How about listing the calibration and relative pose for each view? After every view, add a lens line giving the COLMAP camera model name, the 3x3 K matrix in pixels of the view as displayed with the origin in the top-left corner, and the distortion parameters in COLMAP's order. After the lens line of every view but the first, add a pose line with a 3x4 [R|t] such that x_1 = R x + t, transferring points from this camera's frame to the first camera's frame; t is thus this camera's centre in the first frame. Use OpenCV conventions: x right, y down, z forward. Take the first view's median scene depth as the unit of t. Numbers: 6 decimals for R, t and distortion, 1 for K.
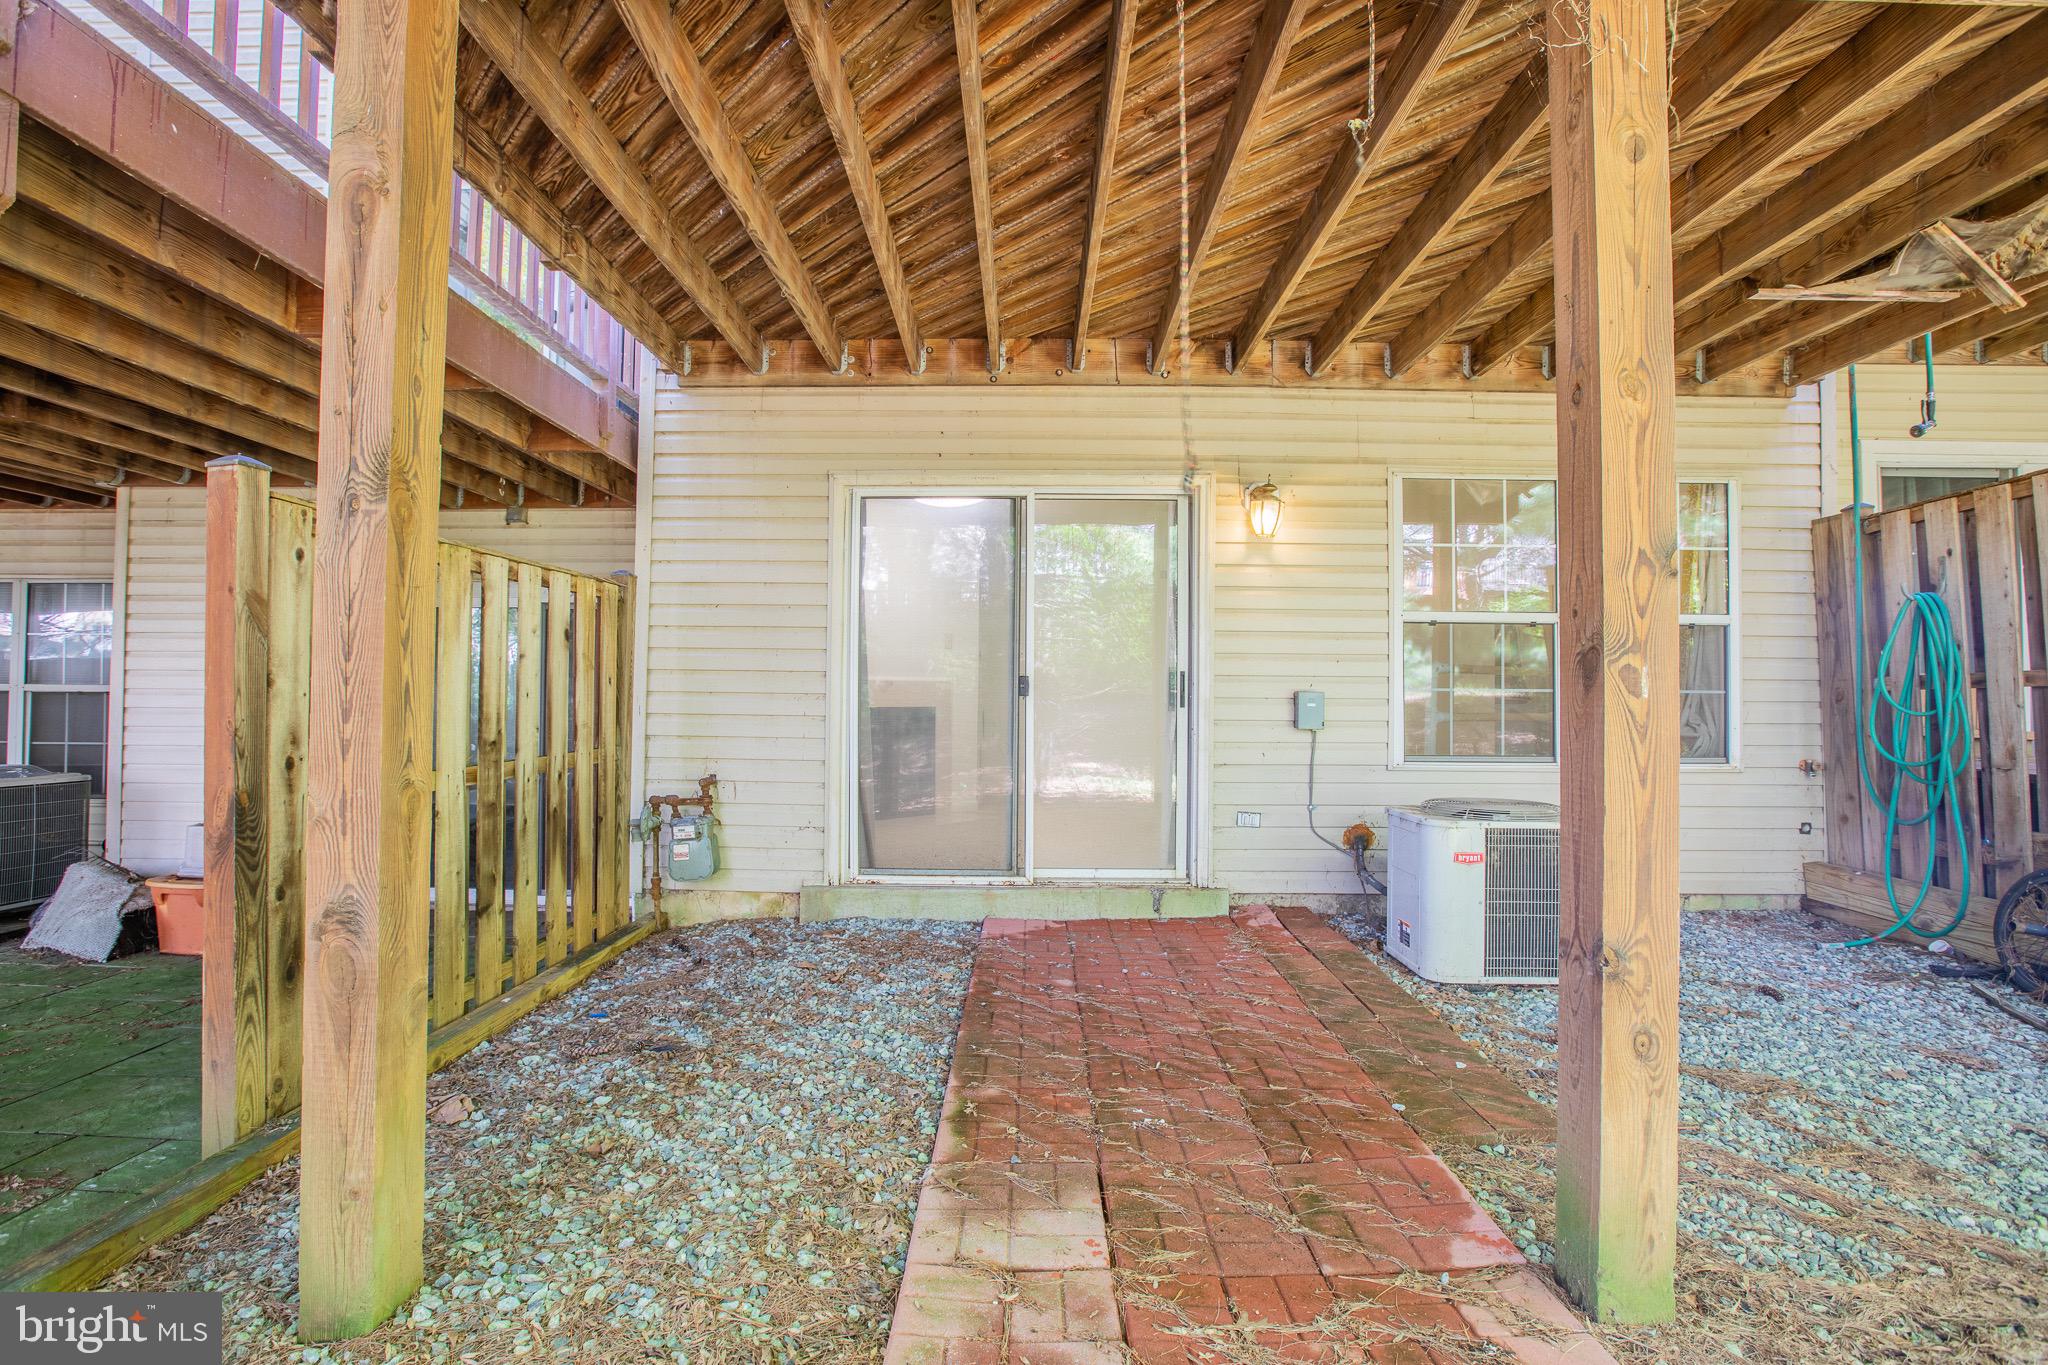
lens RADIAL K [[931.6, 0, 1018.4], [0, 931.6, 676.0], [0, 0, 1]] dist [-0.058172, 0.021893]
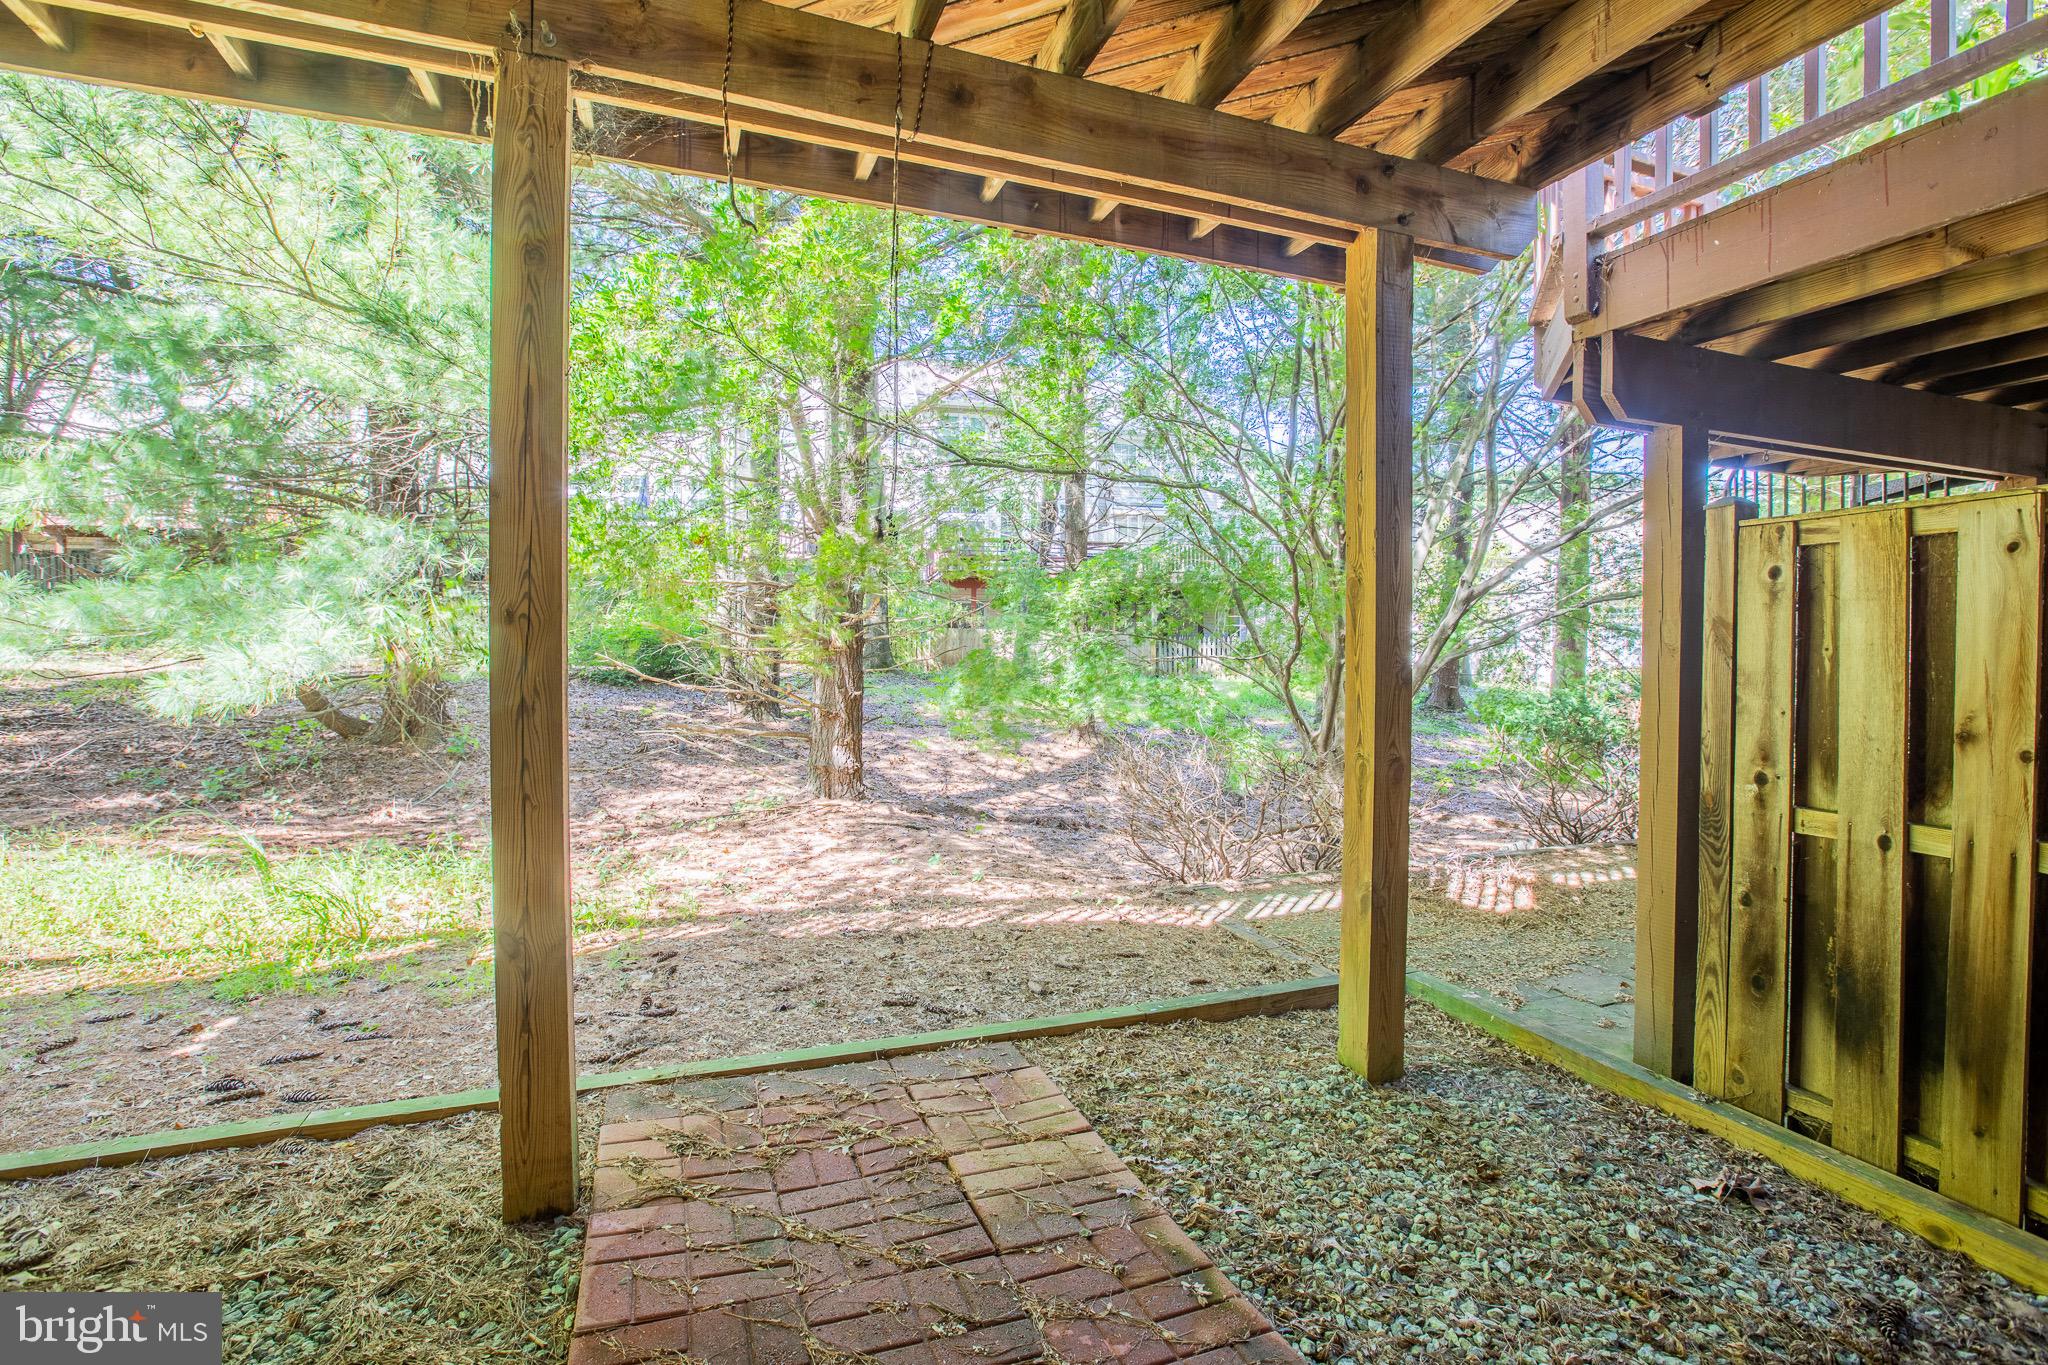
lens RADIAL K [[931.6, 0, 1018.4], [0, 931.6, 676.0], [0, 0, 1]] dist [-0.058172, 0.021893]
pose [[-0.933521, -0.004126, -0.358500, 0.345977], [-0.003998, 0.999991, -0.001099, -0.015027], [0.358502, 0.000407, -0.933529, 1.653452]]
